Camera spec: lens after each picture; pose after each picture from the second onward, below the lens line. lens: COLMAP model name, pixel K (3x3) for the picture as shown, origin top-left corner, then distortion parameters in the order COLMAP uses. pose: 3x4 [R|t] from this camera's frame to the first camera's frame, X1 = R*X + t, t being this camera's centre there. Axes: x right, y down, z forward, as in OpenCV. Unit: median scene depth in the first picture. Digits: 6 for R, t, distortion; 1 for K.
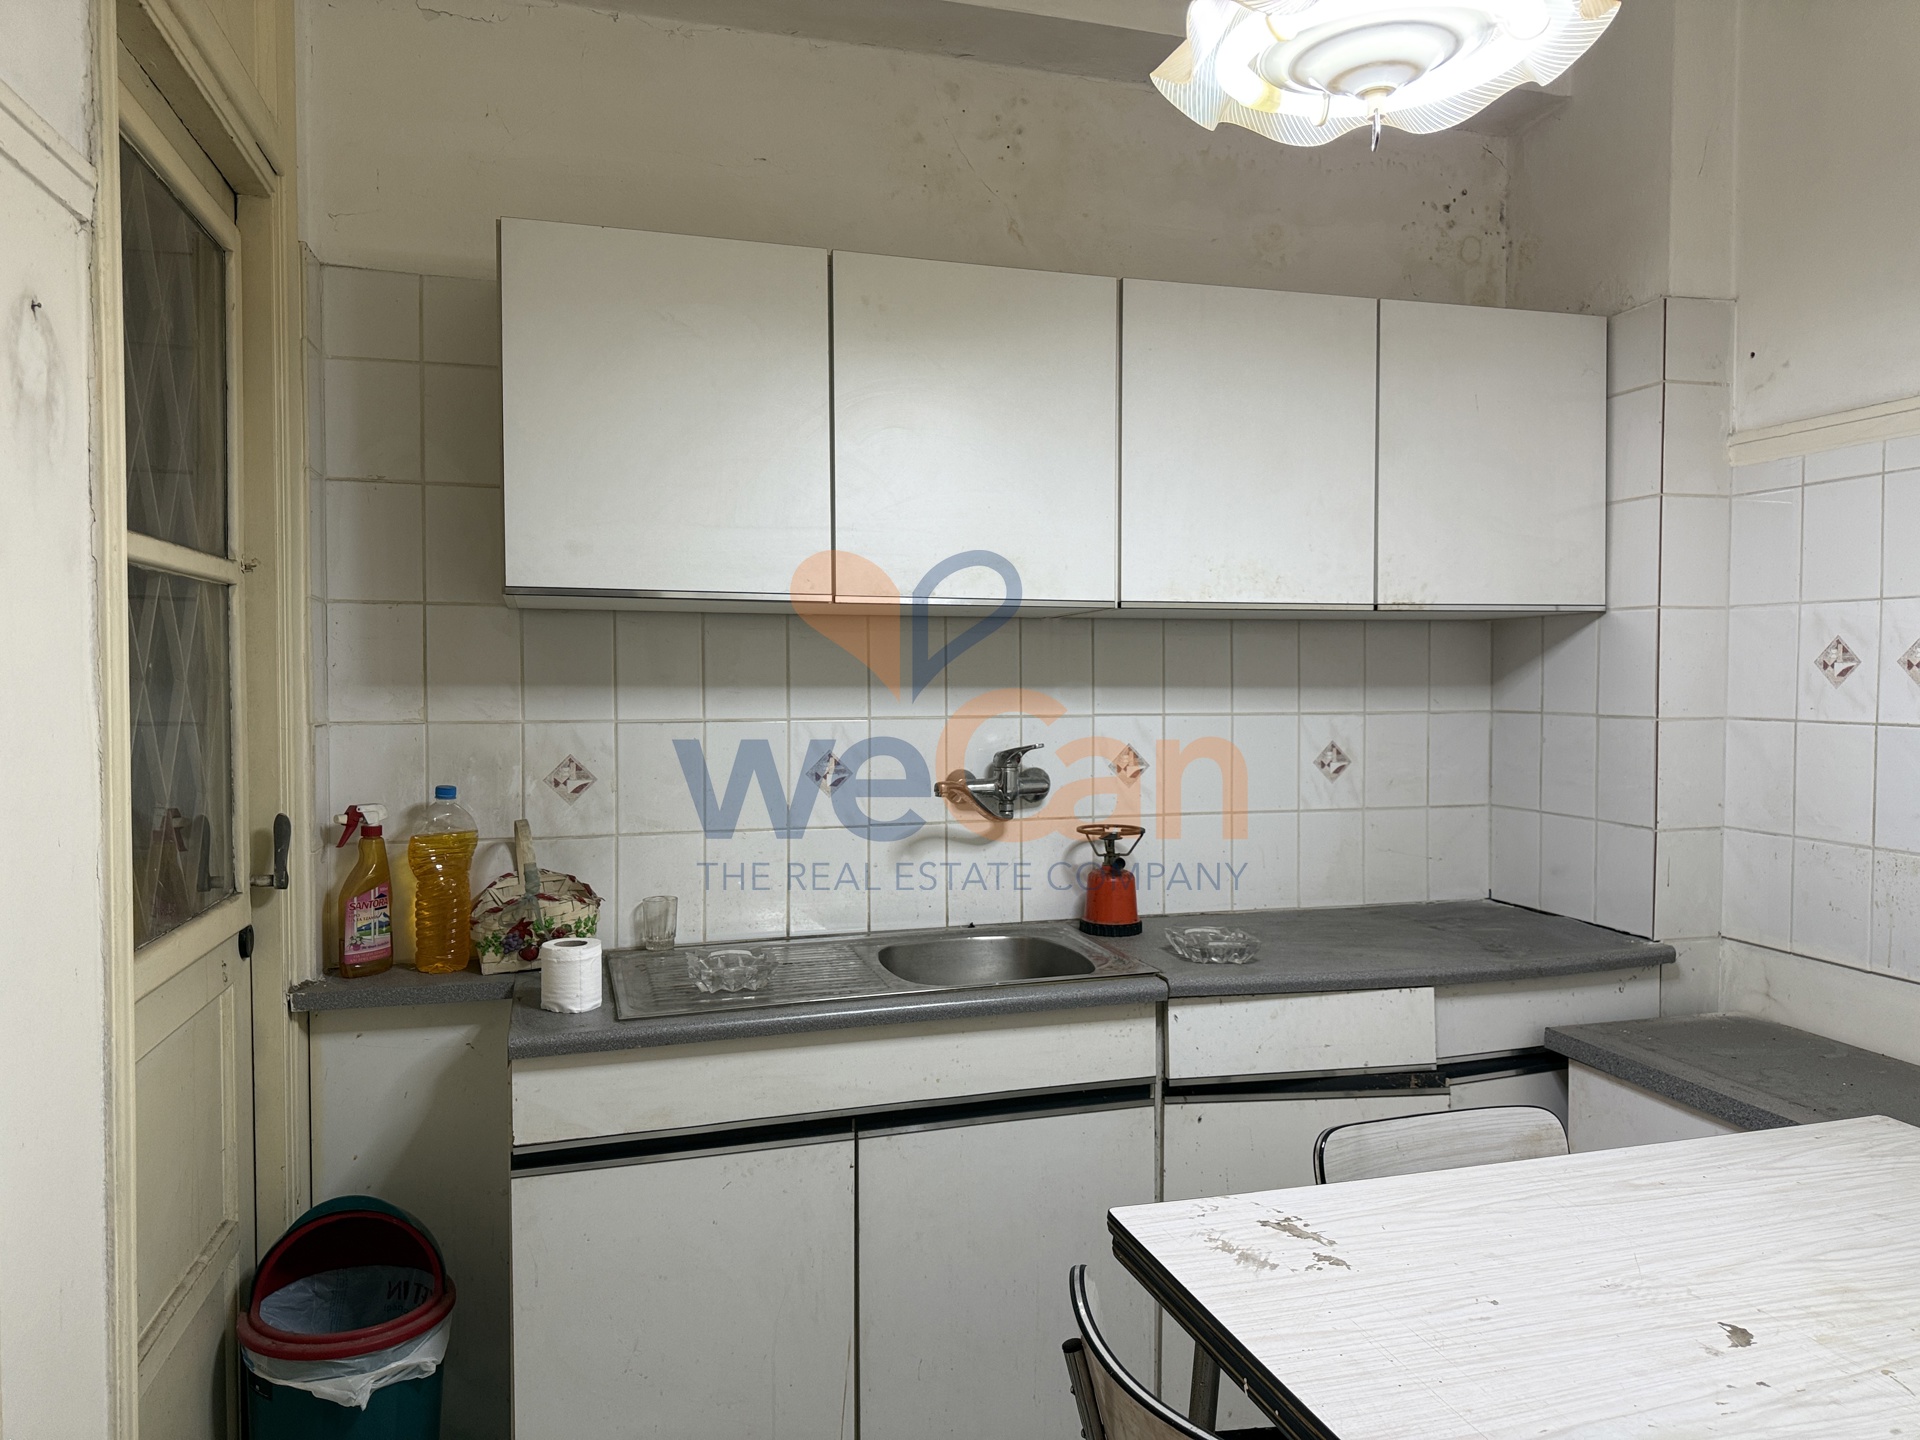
lens RADIAL K [[1336.3, 0, 960.0], [0, 1336.3, 720.0], [0, 0, 1]] dist [-0.001855, -0.022196]
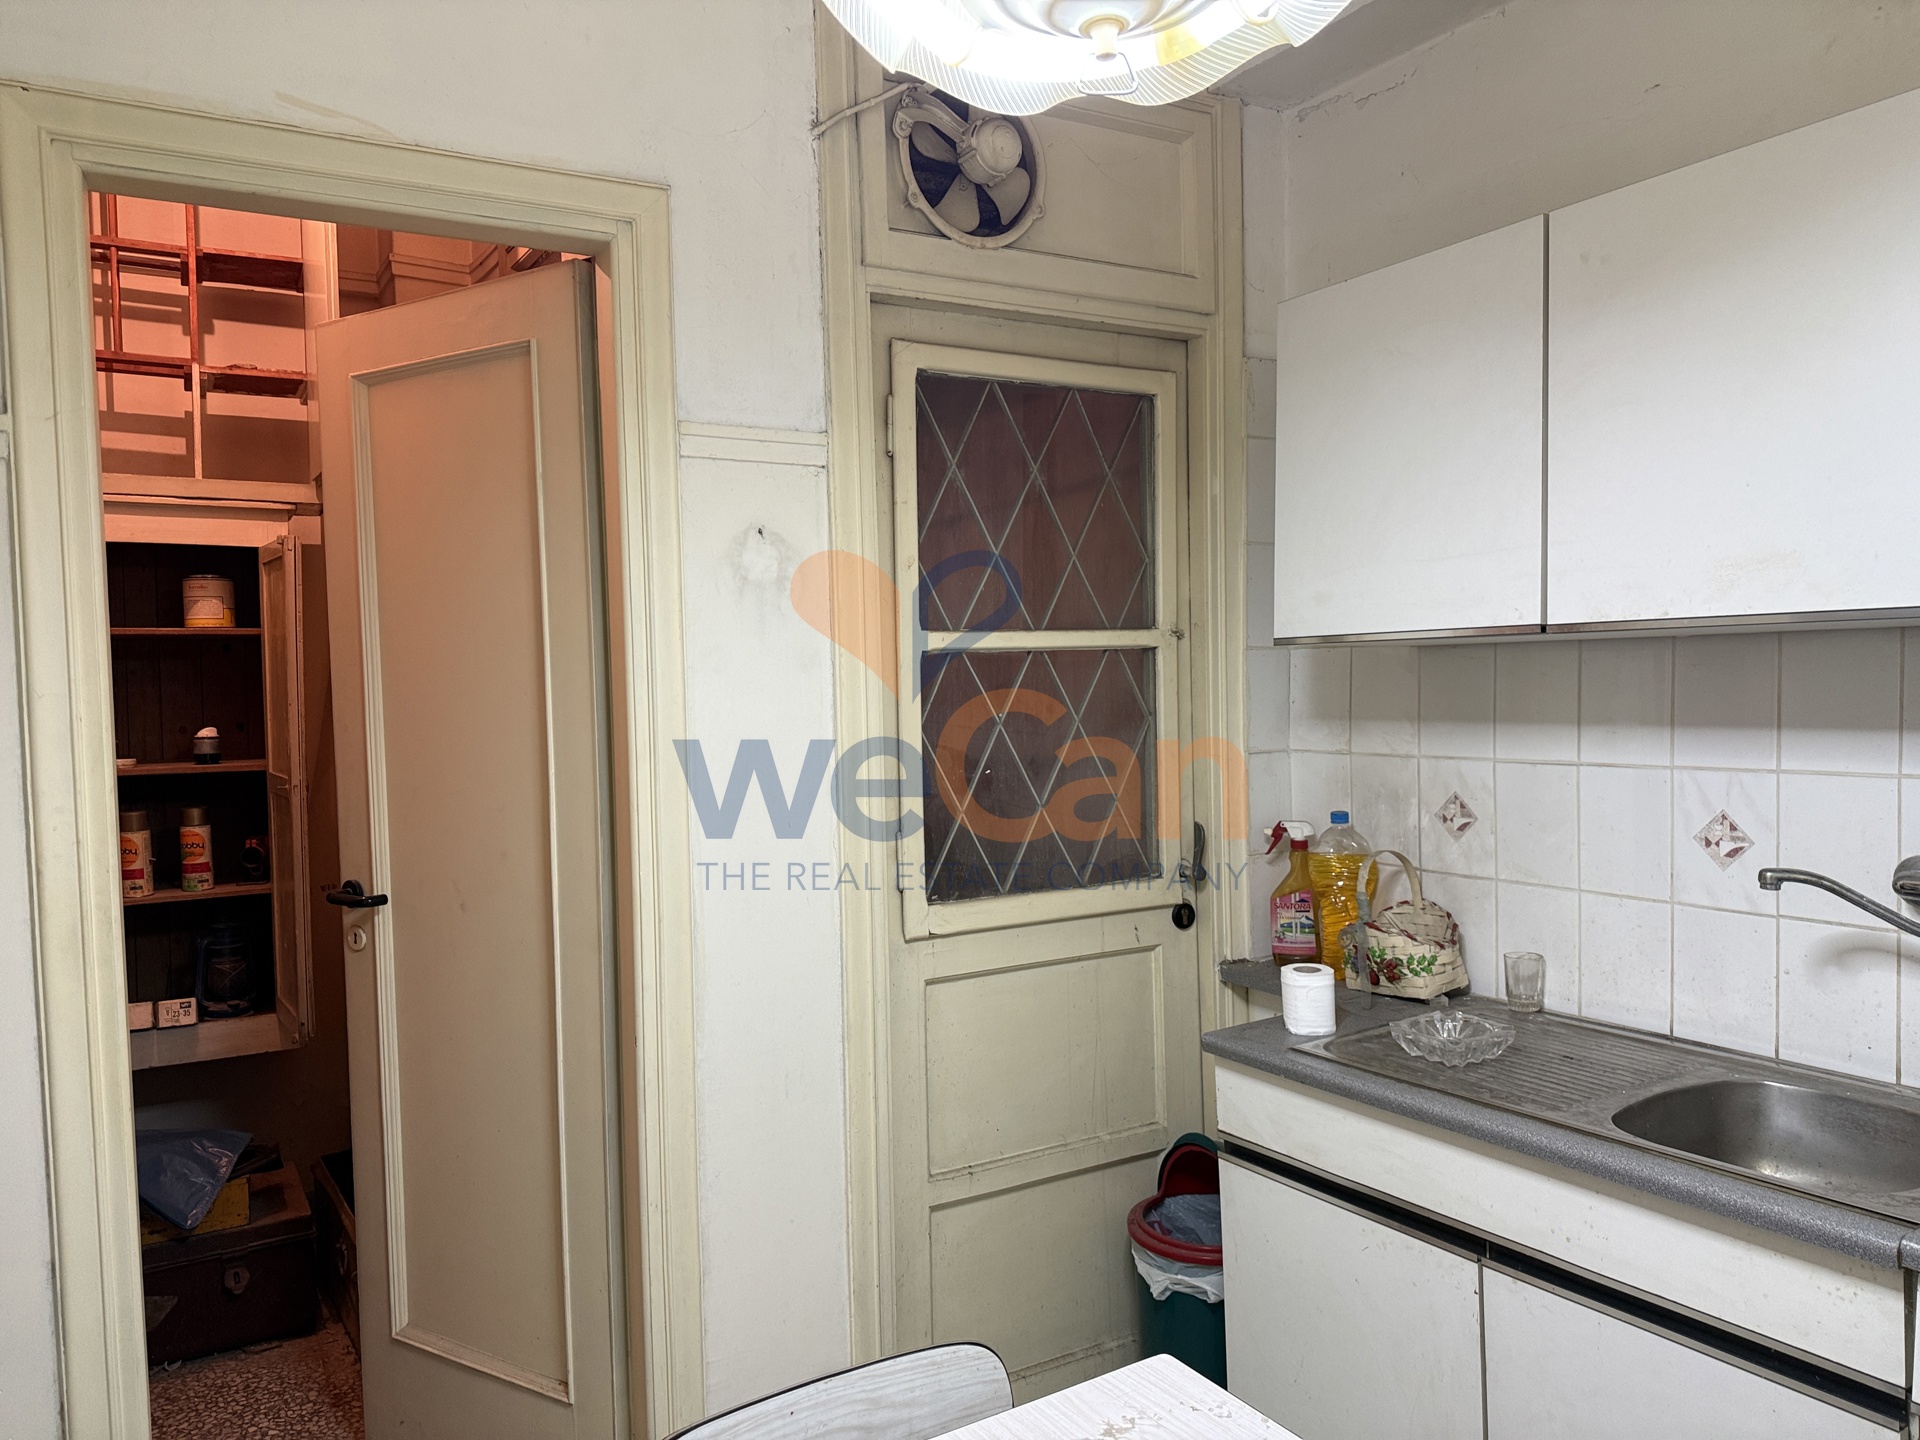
lens RADIAL K [[1314.4, 0, 962.0], [0, 1314.4, 687.6], [0, 0, 1]] dist [0.087157, -0.082869]
pose [[0.228865, -0.011418, -0.973391, 0.621264], [-0.019944, 0.999666, -0.016416, -0.029471], [0.973254, 0.023170, 0.228561, 0.436292]]
